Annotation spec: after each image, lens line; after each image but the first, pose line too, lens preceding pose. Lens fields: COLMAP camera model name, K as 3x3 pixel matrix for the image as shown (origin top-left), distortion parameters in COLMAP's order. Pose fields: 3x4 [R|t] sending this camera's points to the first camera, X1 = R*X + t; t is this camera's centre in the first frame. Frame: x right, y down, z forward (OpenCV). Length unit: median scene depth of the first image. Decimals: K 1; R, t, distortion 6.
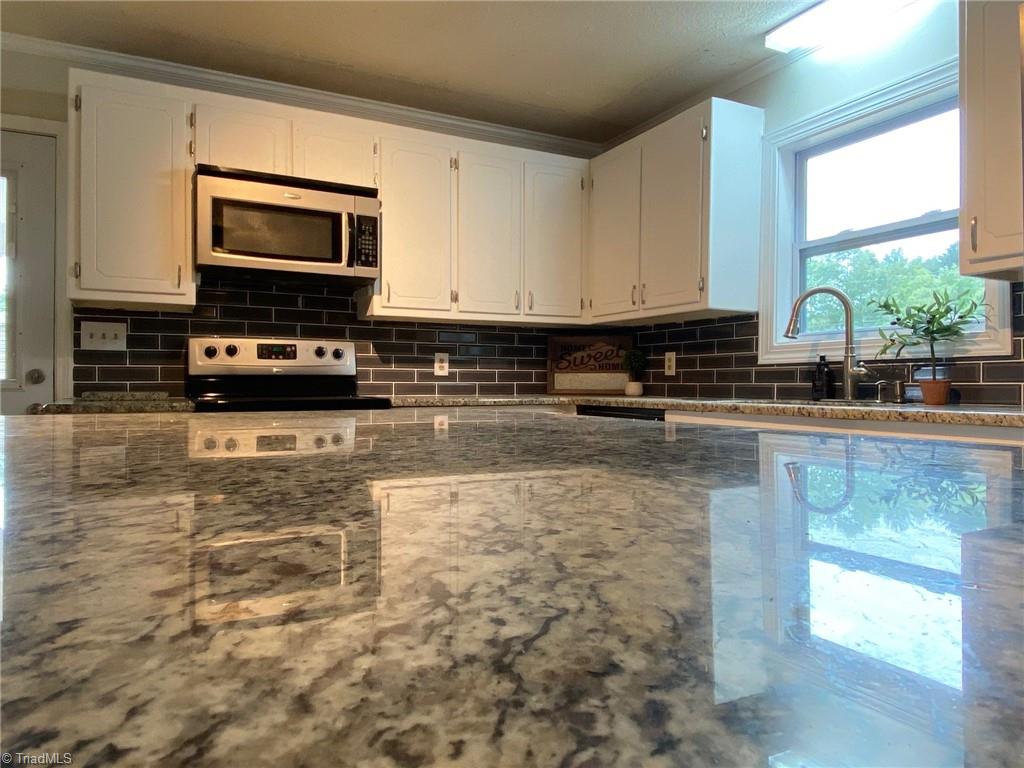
lens RADIAL K [[693.6, 0, 508.5], [0, 693.6, 384.2], [0, 0, 1]] dist [-0.033776, -0.007704]
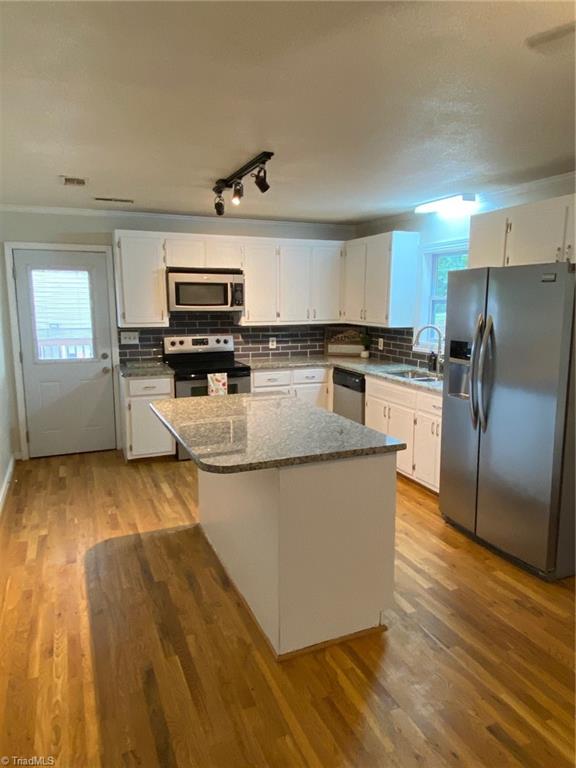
lens RADIAL K [[520.2, 0, 289.2], [0, 520.2, 383.9], [0, 0, 1]] dist [-0.033776, -0.007704]
pose [[0.996540, 0.015527, -0.081653, 0.102667], [-0.002838, 0.988180, 0.153274, -0.176696], [0.083068, -0.152512, 0.984804, -0.699297]]
